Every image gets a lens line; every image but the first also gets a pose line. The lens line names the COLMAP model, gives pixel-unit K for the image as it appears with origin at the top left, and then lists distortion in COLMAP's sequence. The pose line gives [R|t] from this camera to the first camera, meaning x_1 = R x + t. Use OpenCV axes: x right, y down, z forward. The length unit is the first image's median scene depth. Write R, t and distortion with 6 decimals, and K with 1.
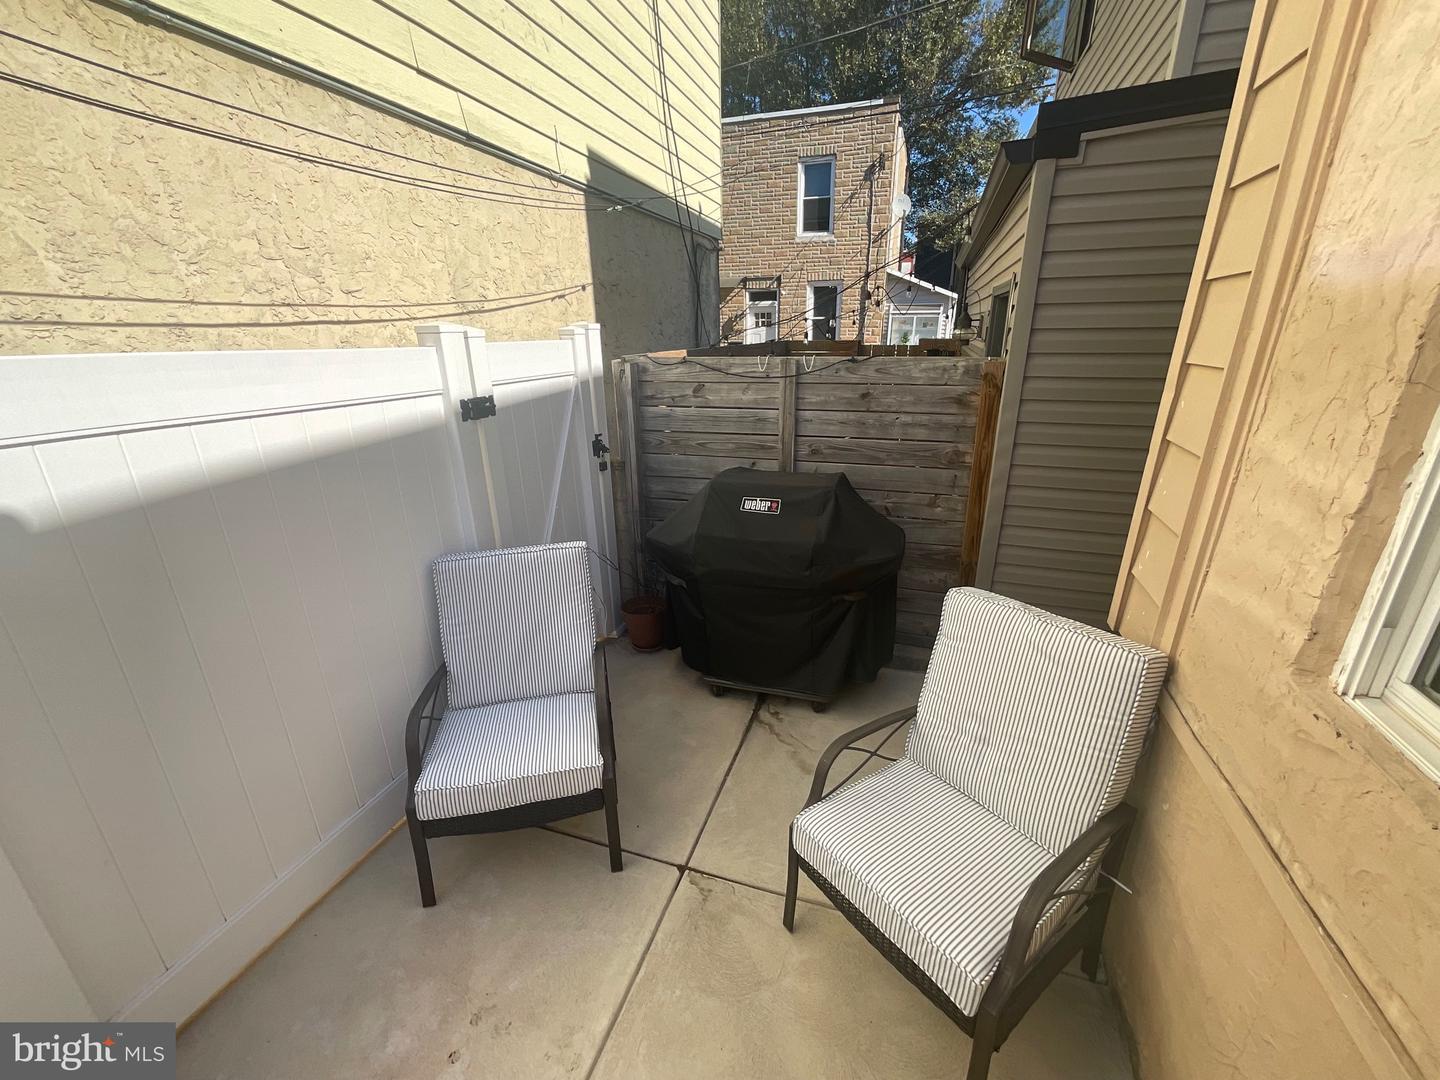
lens RADIAL K [[583.0, 0, 716.0], [0, 583.0, 542.7], [0, 0, 1]] dist [-0.000441, -0.000637]
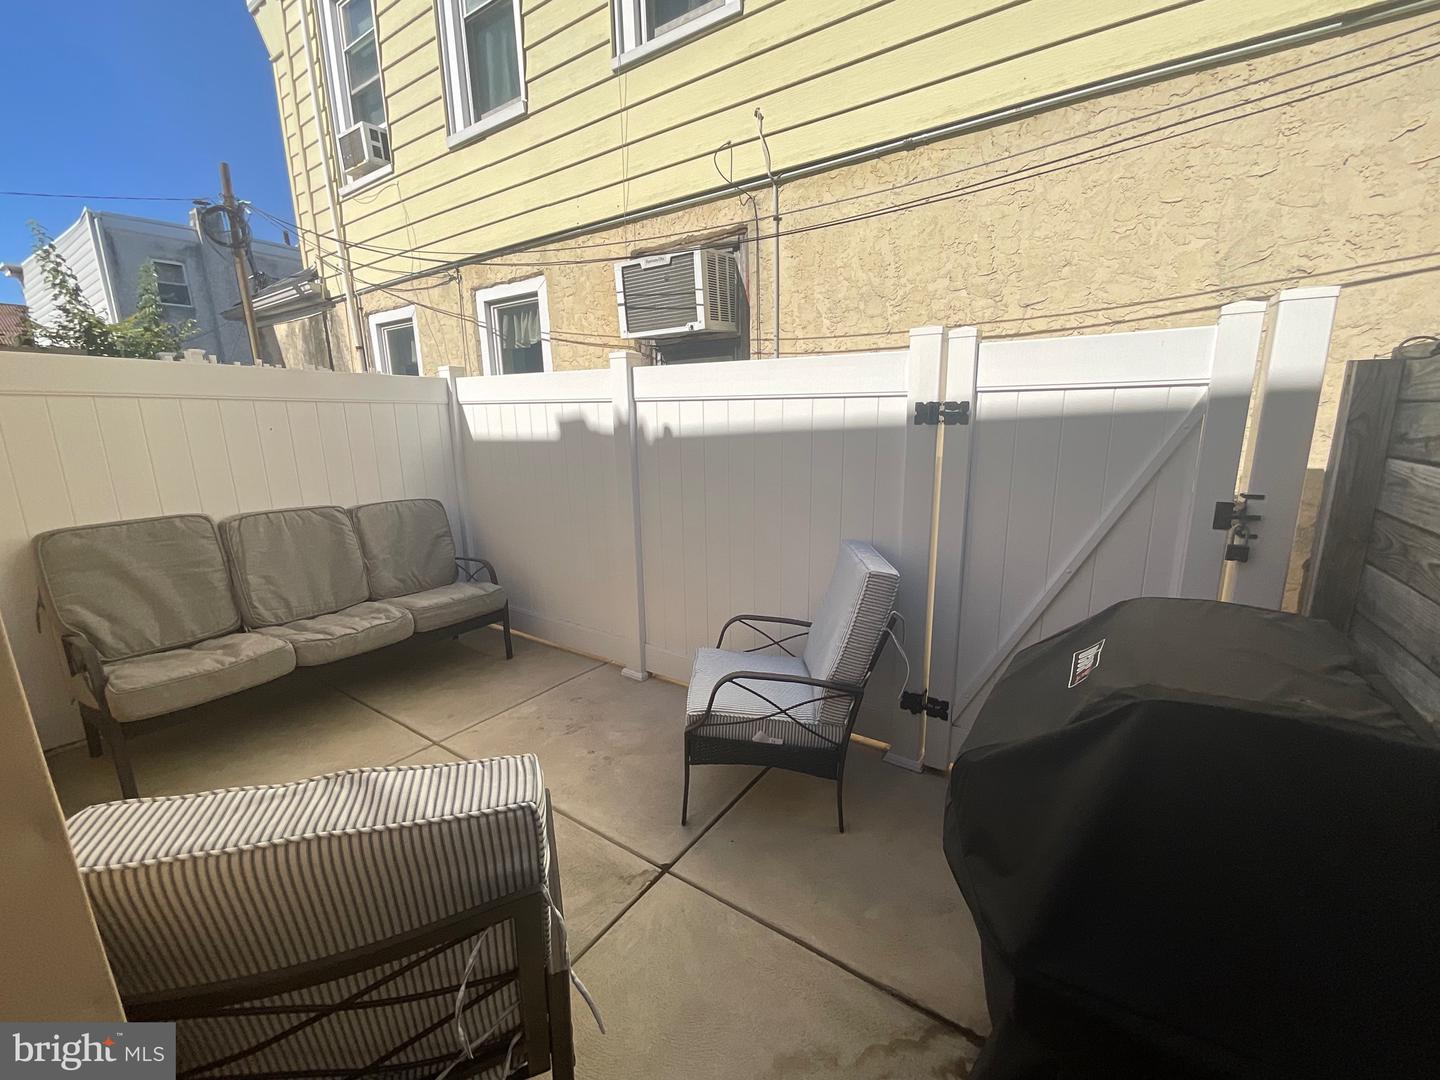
lens RADIAL K [[583.0, 0, 716.4], [0, 583.0, 539.8], [0, 0, 1]] dist [-0.000441, -0.000637]
pose [[-0.255498, 0.226531, -0.939896, 0.590736], [-0.306304, 0.903116, 0.300931, -0.211231], [0.917005, 0.364781, -0.161357, 0.861558]]
